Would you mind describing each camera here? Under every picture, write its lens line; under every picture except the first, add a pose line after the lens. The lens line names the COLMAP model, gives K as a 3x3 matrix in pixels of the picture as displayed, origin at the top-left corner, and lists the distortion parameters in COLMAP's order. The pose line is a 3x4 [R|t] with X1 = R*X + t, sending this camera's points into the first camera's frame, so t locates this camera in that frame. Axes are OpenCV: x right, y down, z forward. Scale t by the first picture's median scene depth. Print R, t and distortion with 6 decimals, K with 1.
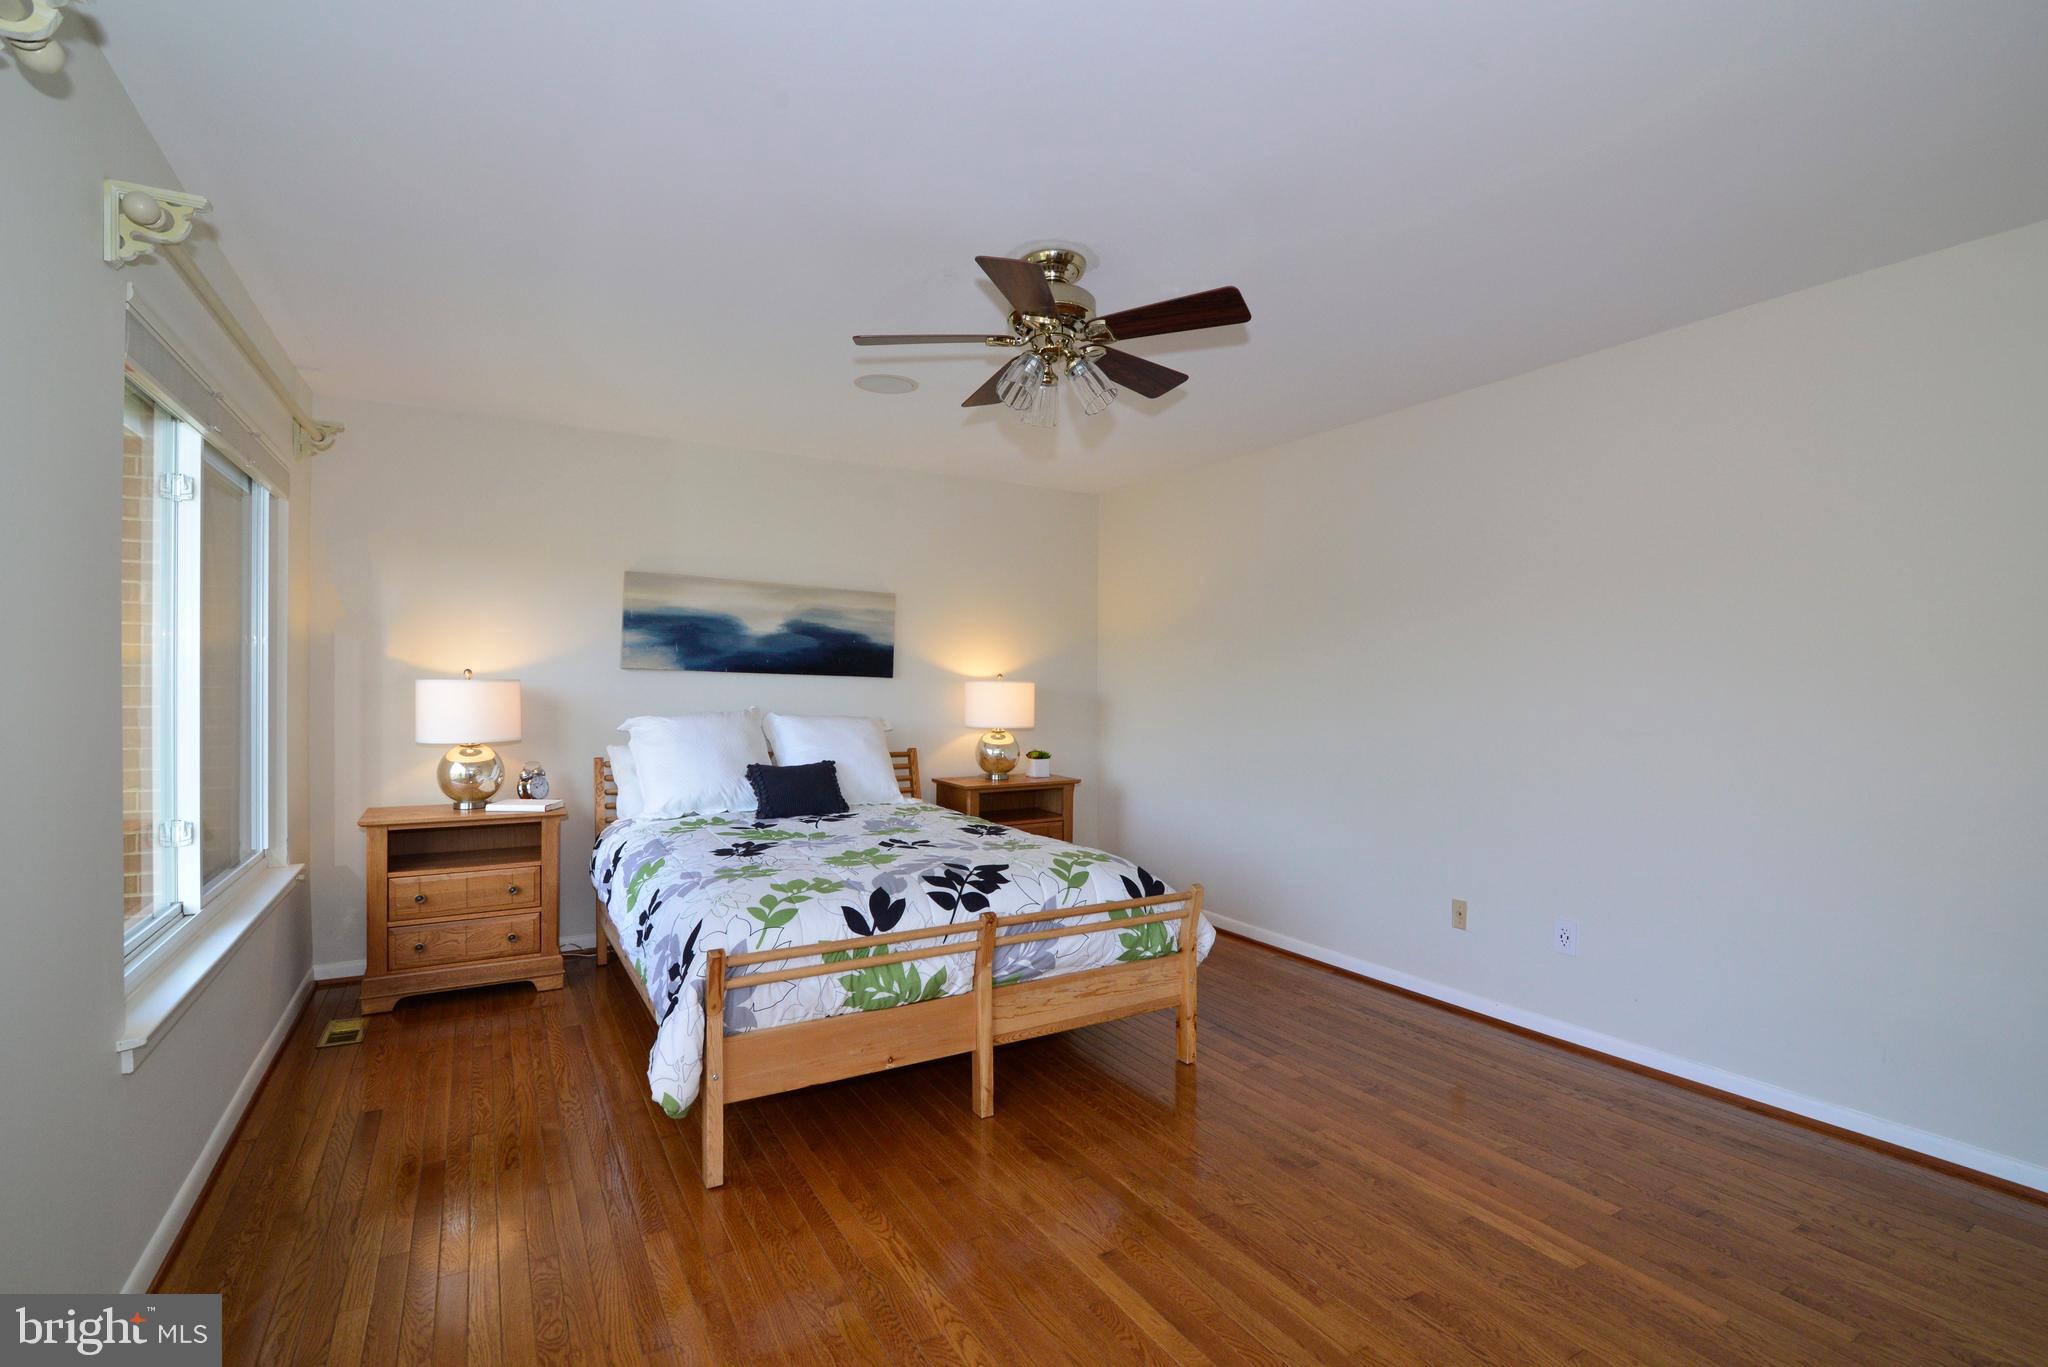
lens RADIAL K [[937.5, 0, 1018.1], [0, 937.5, 685.4], [0, 0, 1]] dist [-0.018336, -0.000831]
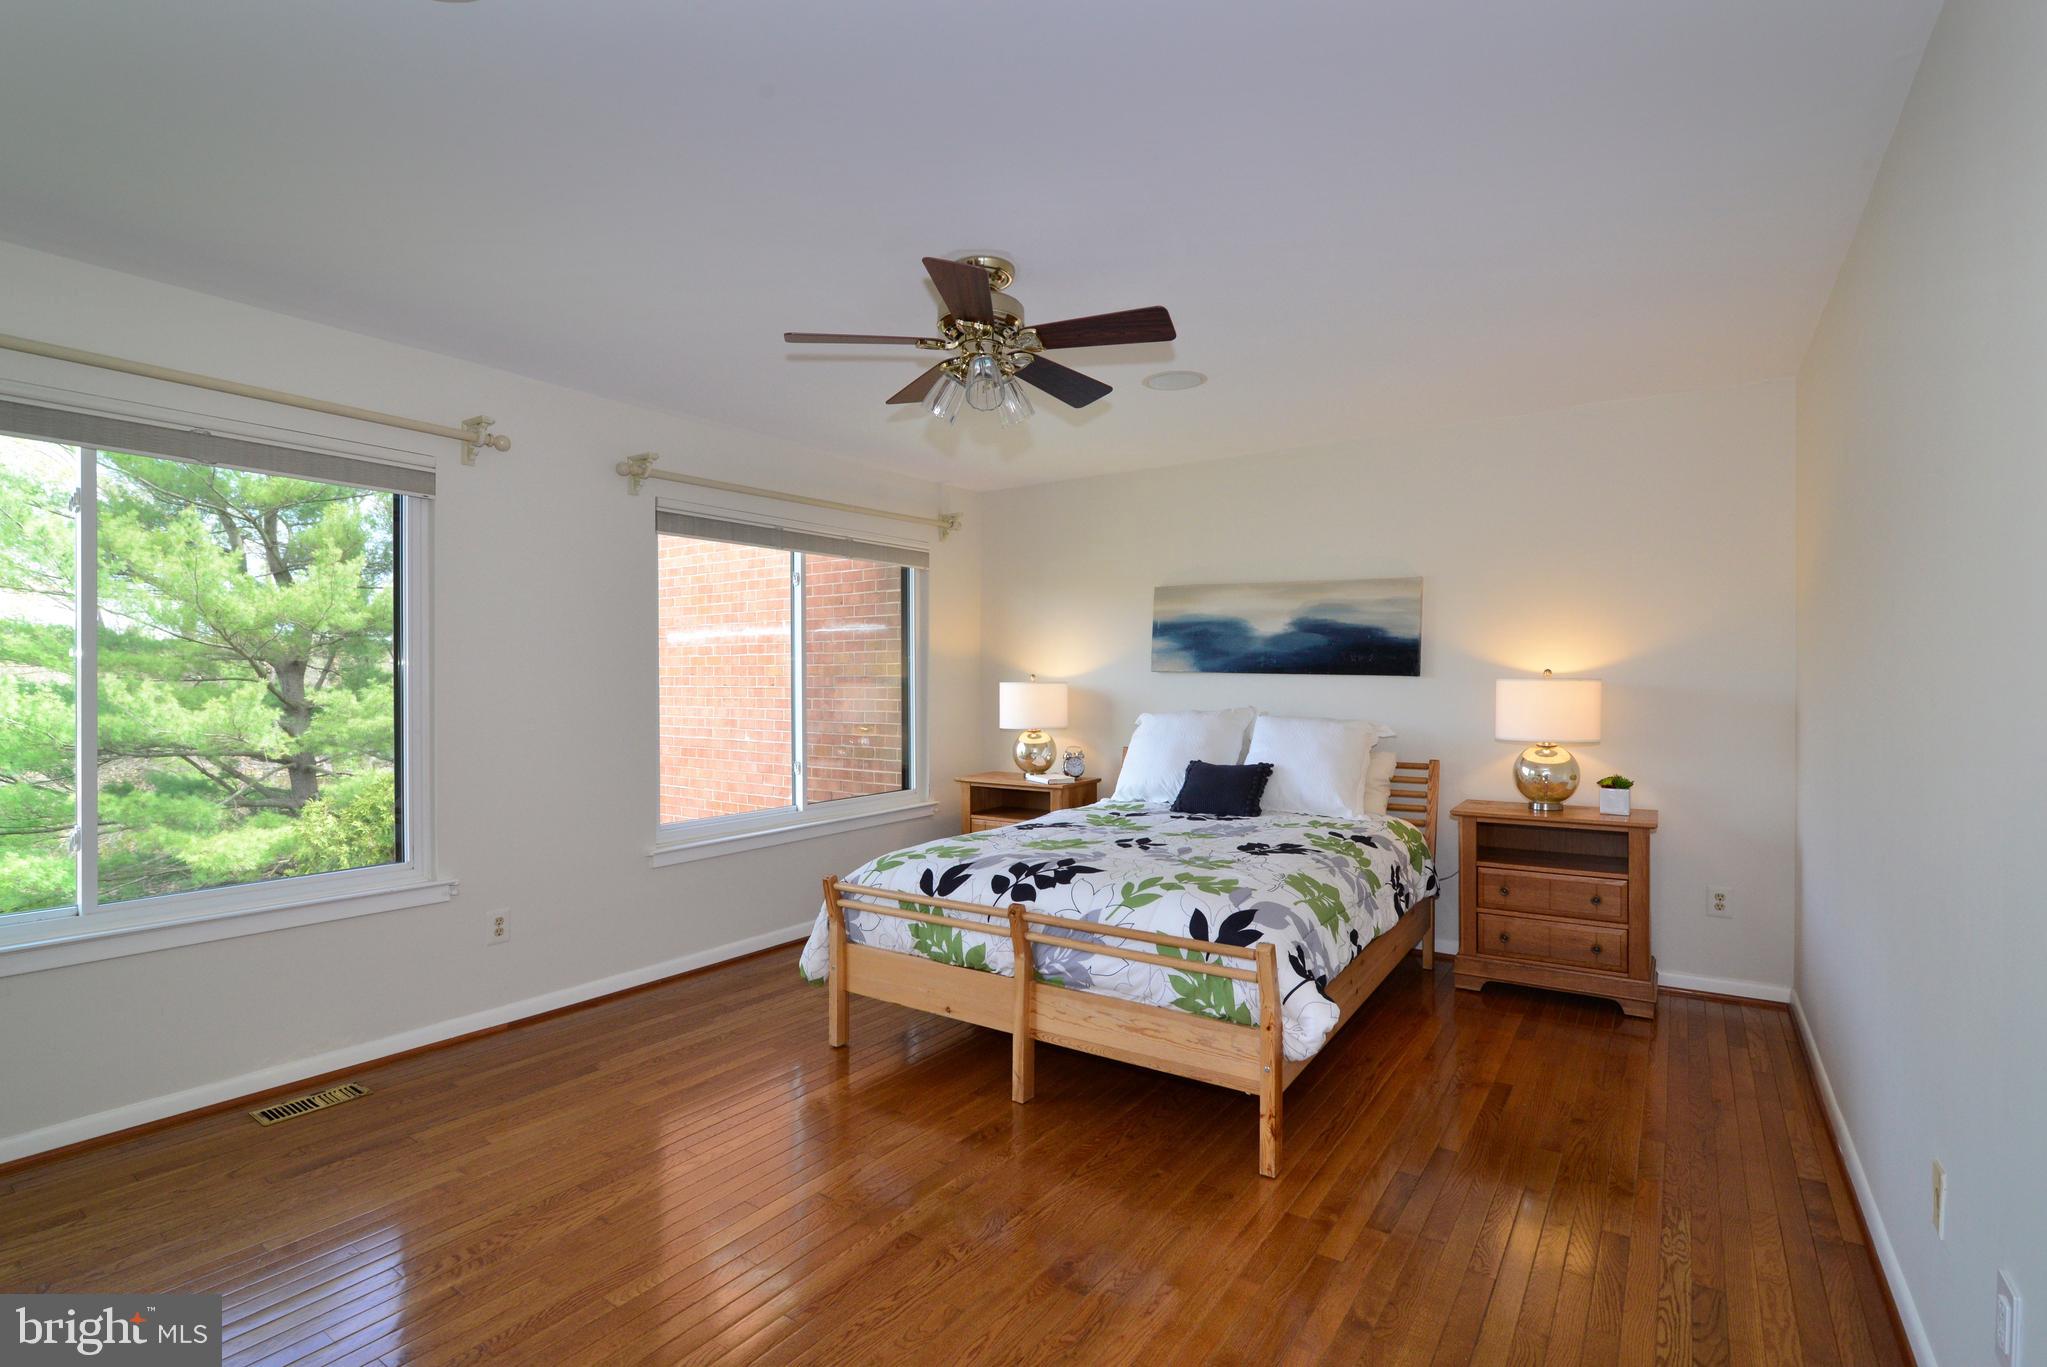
lens RADIAL K [[958.0, 0, 1023.5], [0, 958.0, 683.5], [0, 0, 1]] dist [-0.019277, -0.000477]
pose [[0.415667, -0.005795, -0.909499, 0.594862], [0.003003, 0.999983, -0.005000, 0.002293], [0.909512, -0.000653, 0.415677, 0.360340]]
